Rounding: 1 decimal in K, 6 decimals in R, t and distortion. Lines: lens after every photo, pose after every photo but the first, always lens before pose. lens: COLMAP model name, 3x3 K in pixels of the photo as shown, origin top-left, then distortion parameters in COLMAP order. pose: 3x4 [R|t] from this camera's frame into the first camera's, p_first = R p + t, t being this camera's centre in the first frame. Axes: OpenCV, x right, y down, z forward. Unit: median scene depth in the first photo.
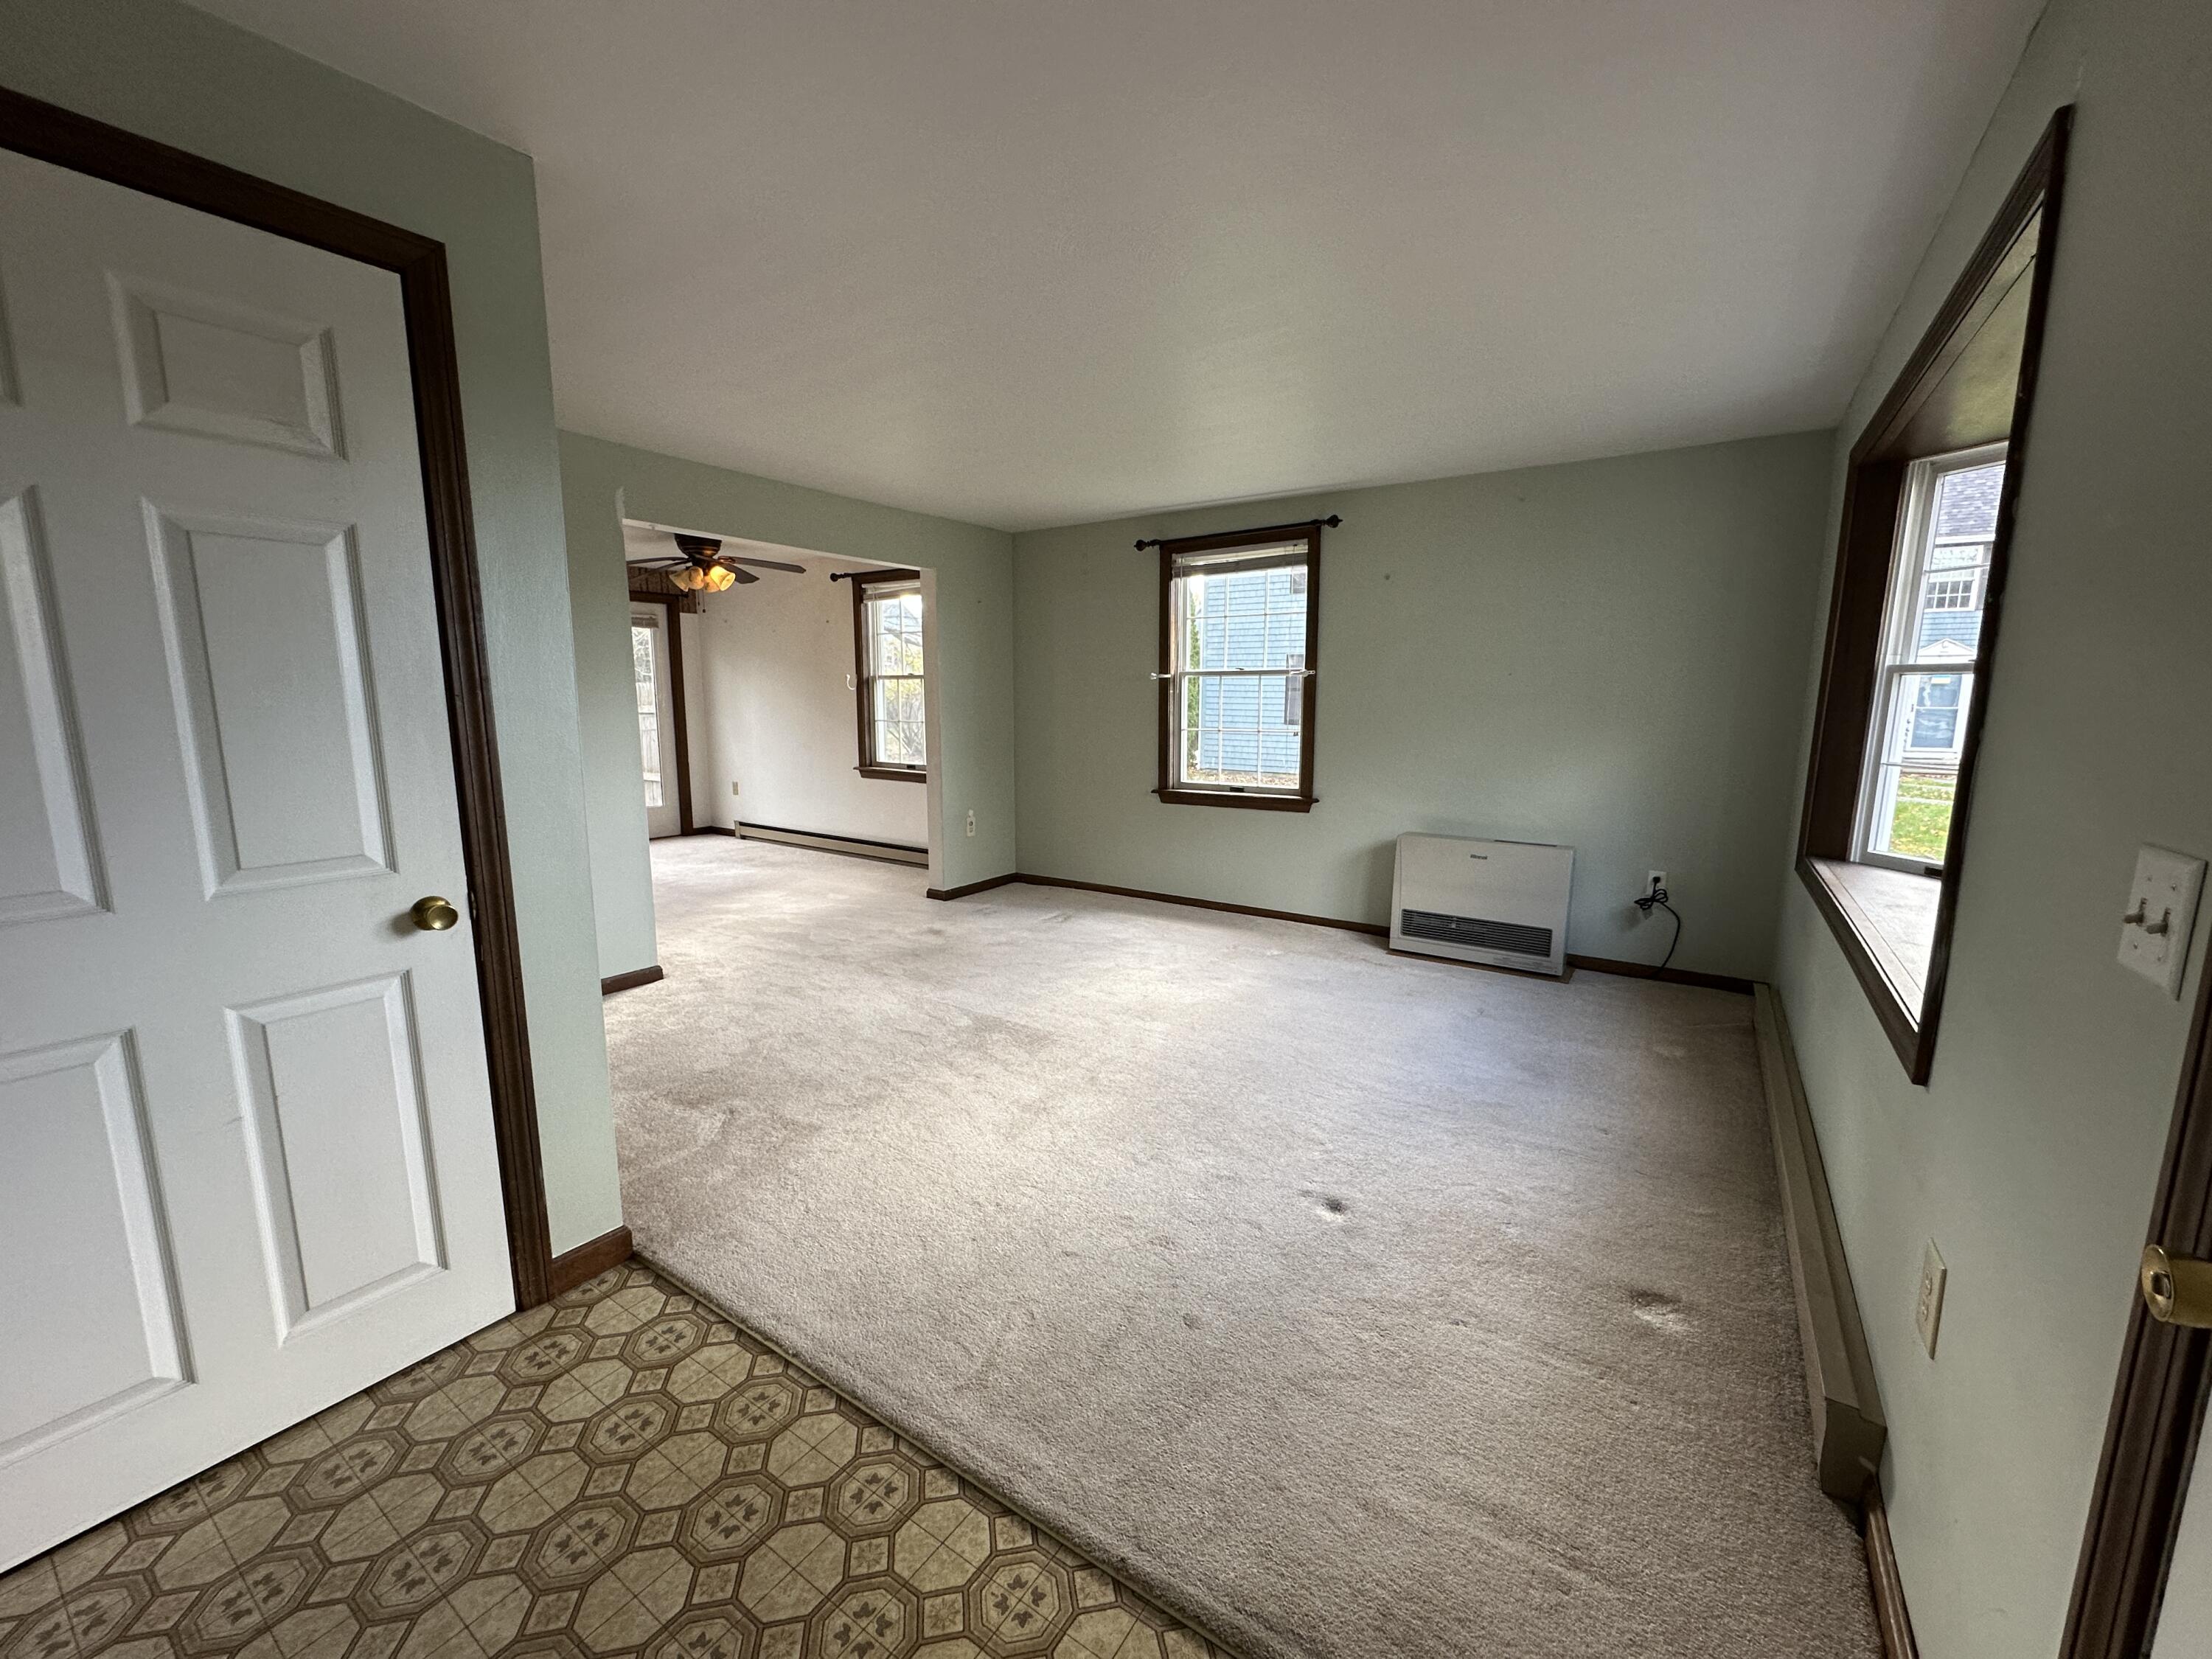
lens RADIAL K [[882.5, 0, 1101.0], [0, 882.5, 827.2], [0, 0, 1]] dist [-0.004510, 0.000590]
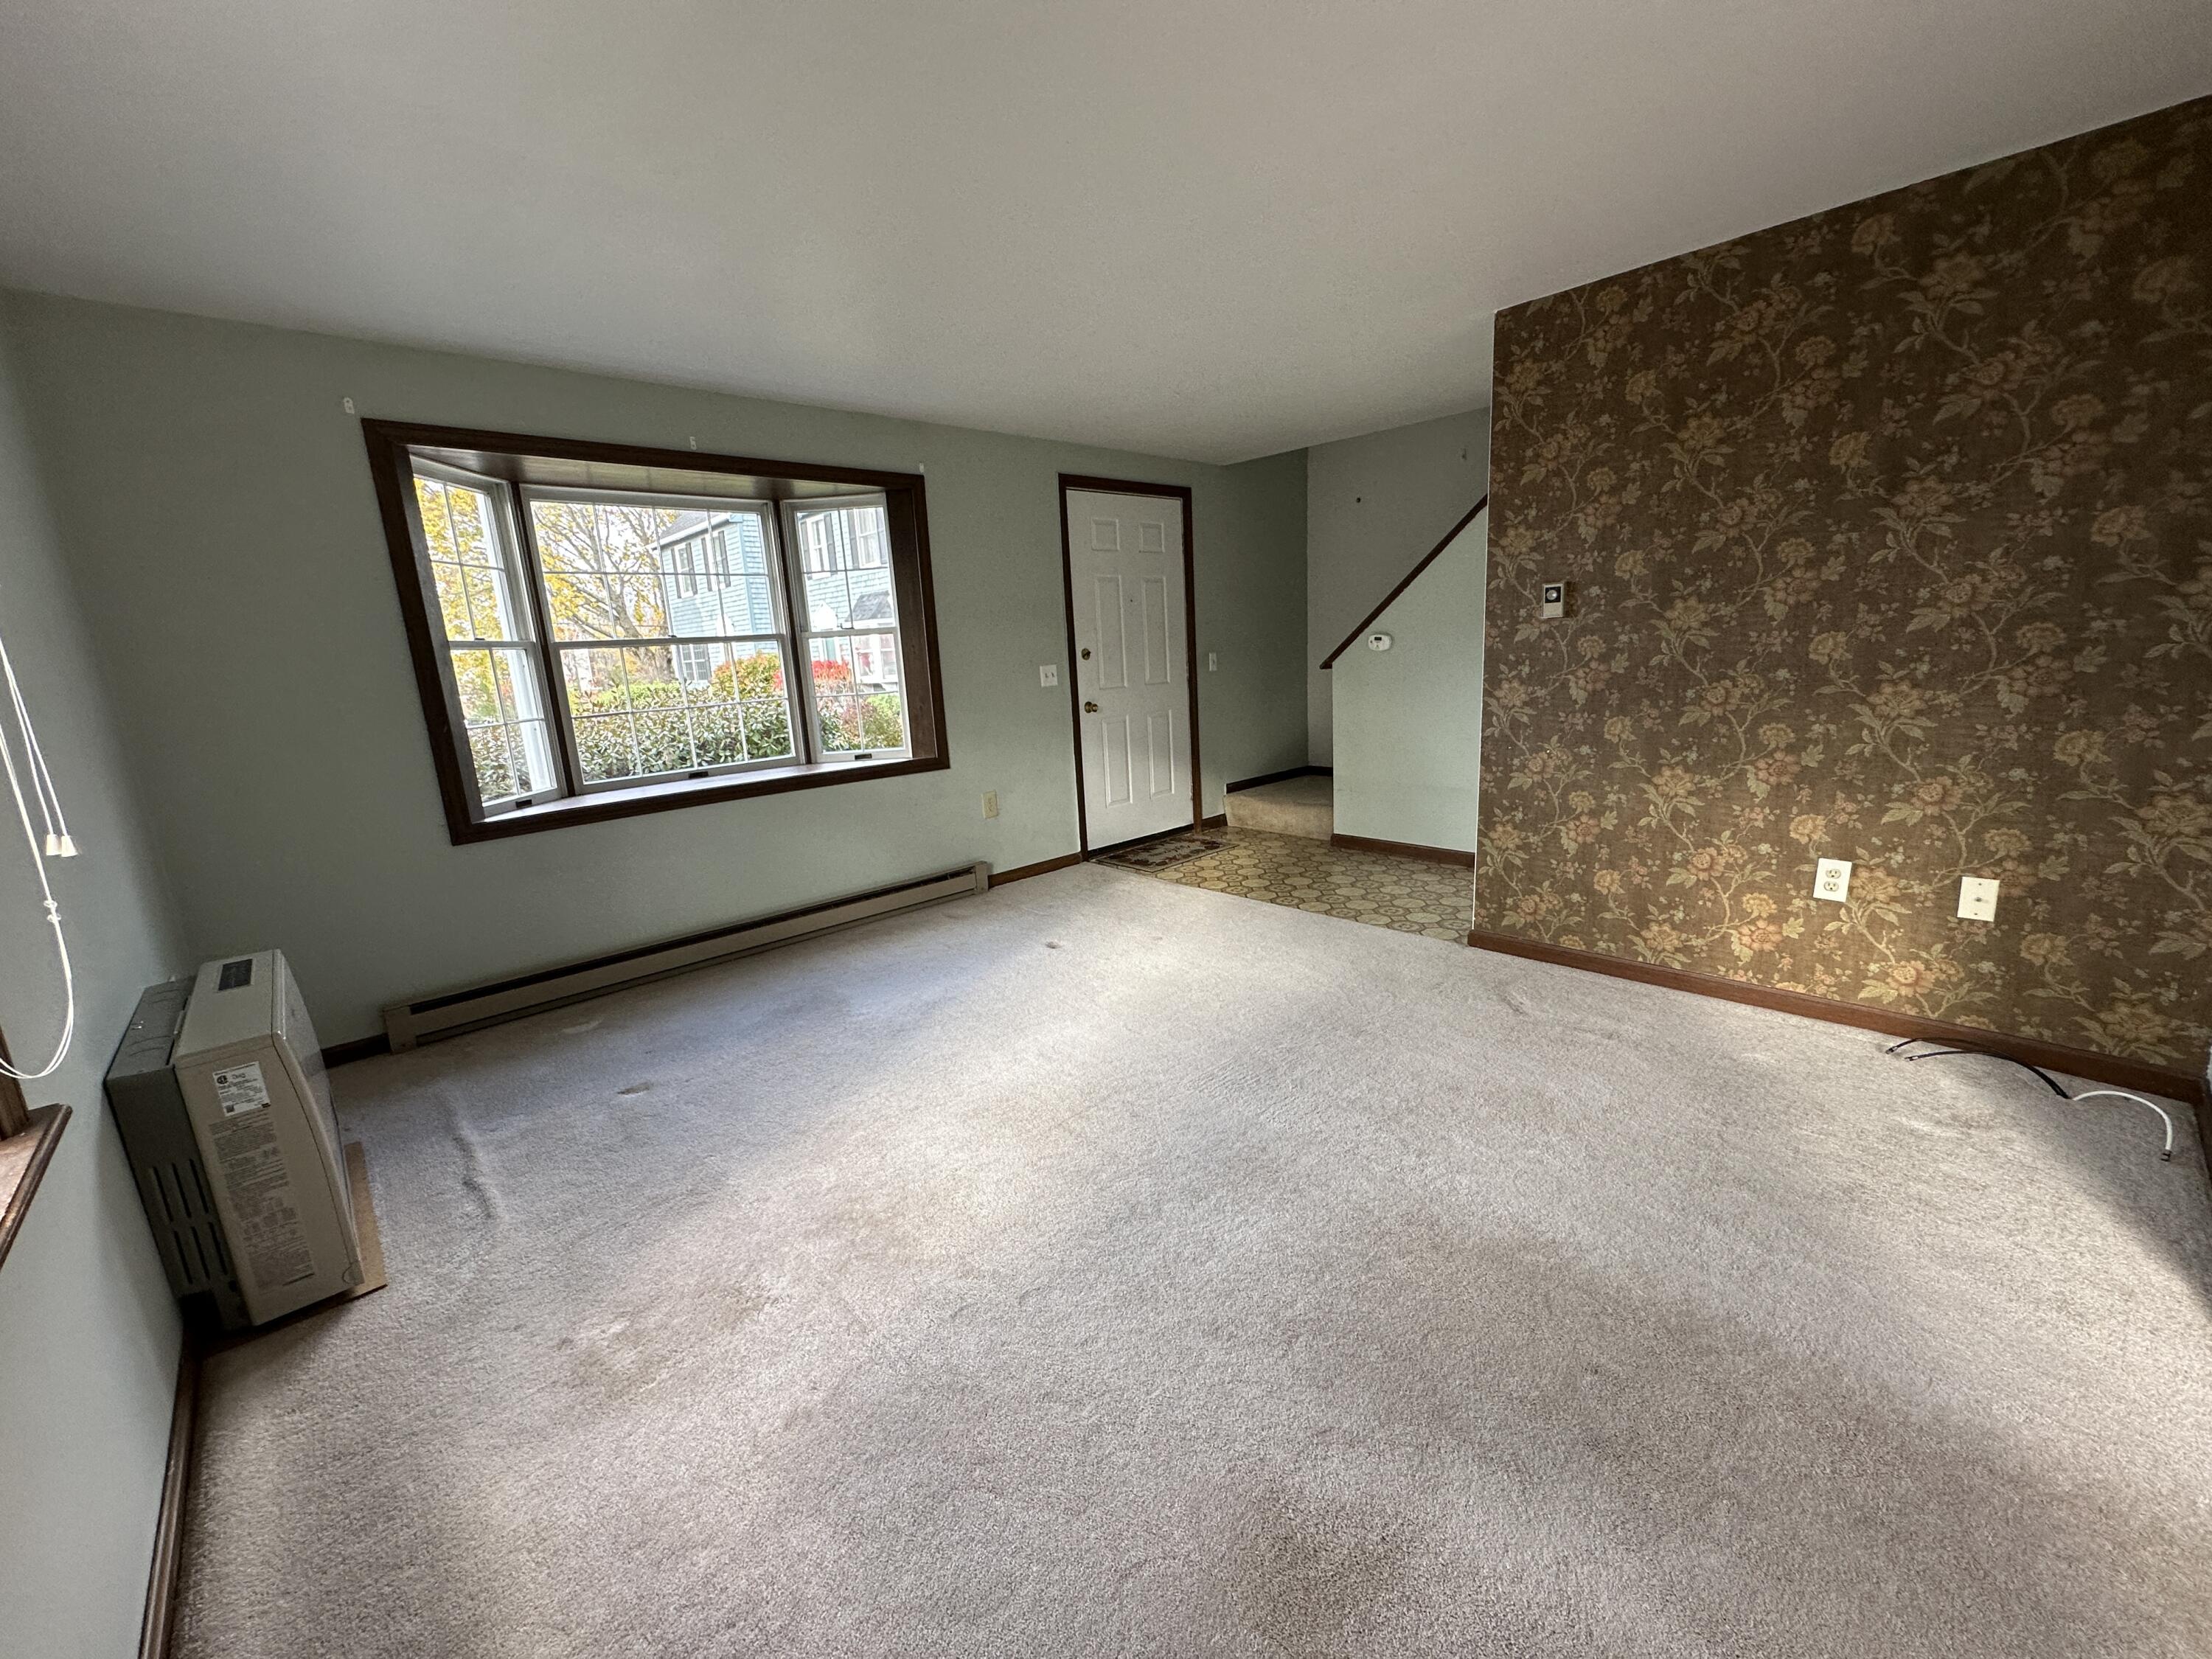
lens RADIAL K [[882.5, 0, 1103.4], [0, 882.5, 830.9], [0, 0, 1]] dist [-0.004510, 0.000590]
pose [[-0.973626, -0.000313, 0.228152, -0.109452], [0.081348, 0.933799, 0.348428, -0.182248], [-0.213157, 0.357798, -0.909145, 1.240739]]
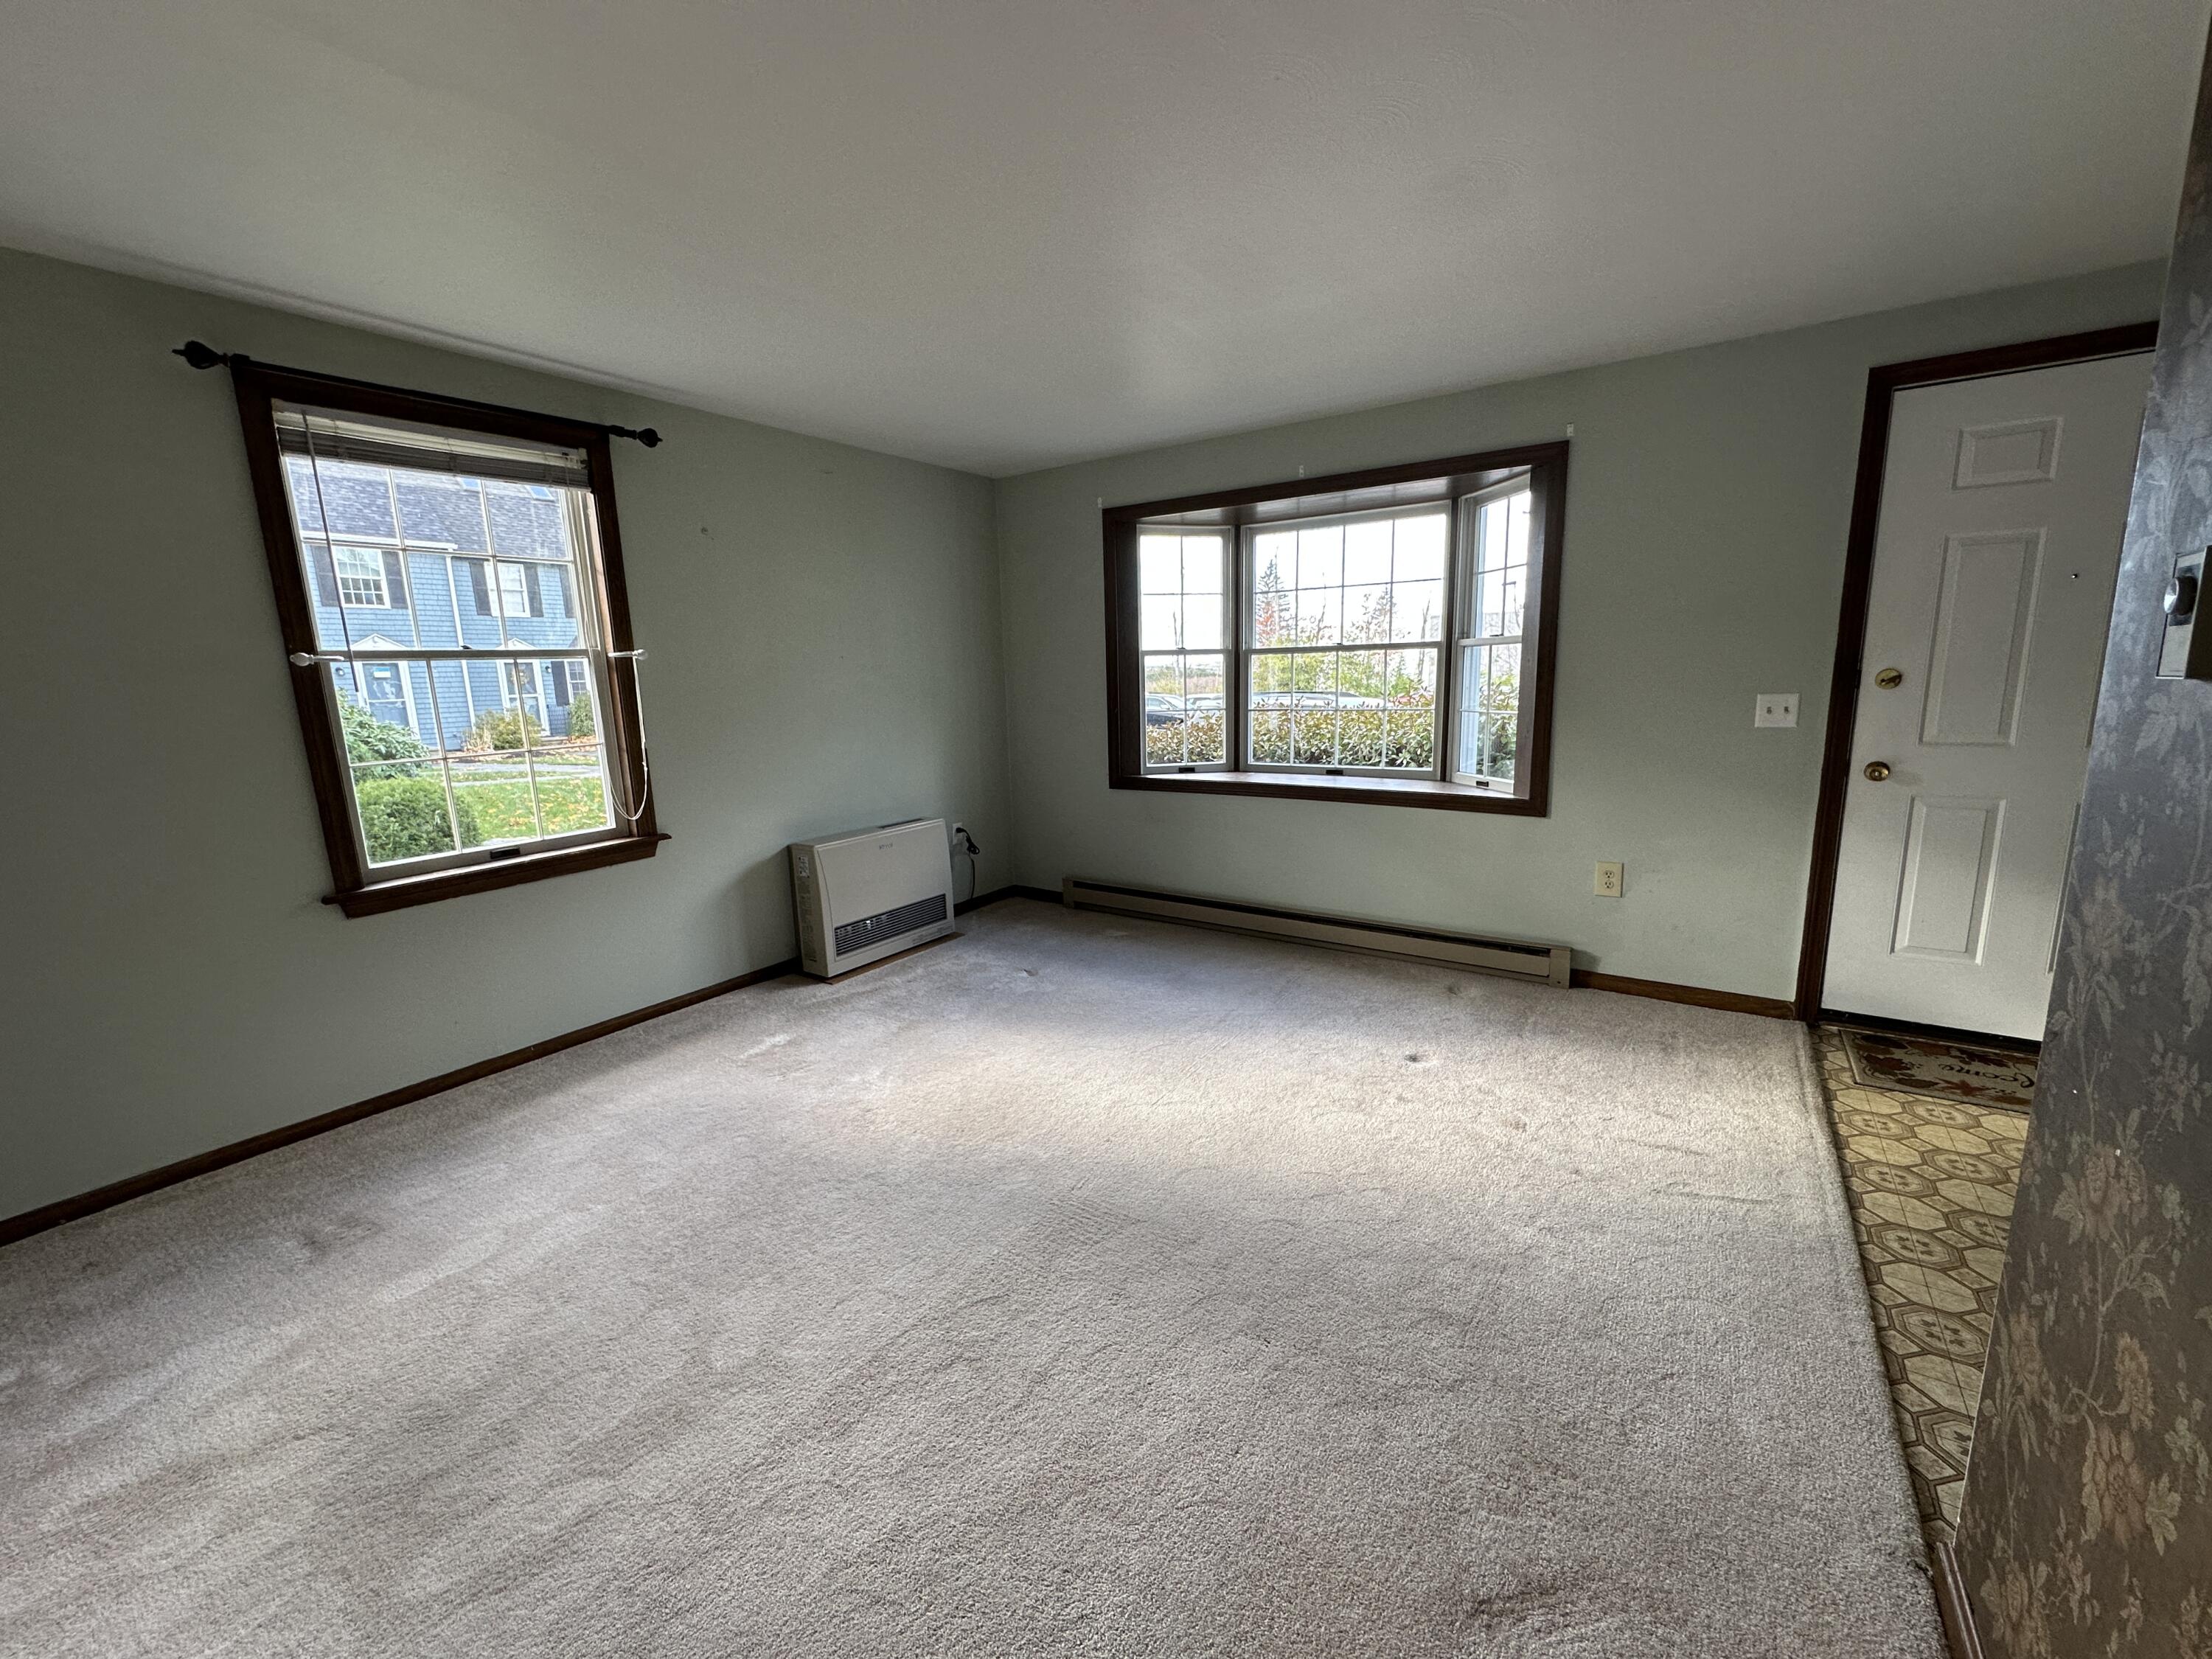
lens RADIAL K [[882.5, 0, 1098.5], [0, 882.5, 830.8], [0, 0, 1]] dist [-0.004510, 0.000590]
pose [[0.004250, -0.185615, 0.982613, -0.490864], [0.175420, 0.967523, 0.182006, -0.111467], [-0.984485, 0.171597, 0.036673, 0.690232]]
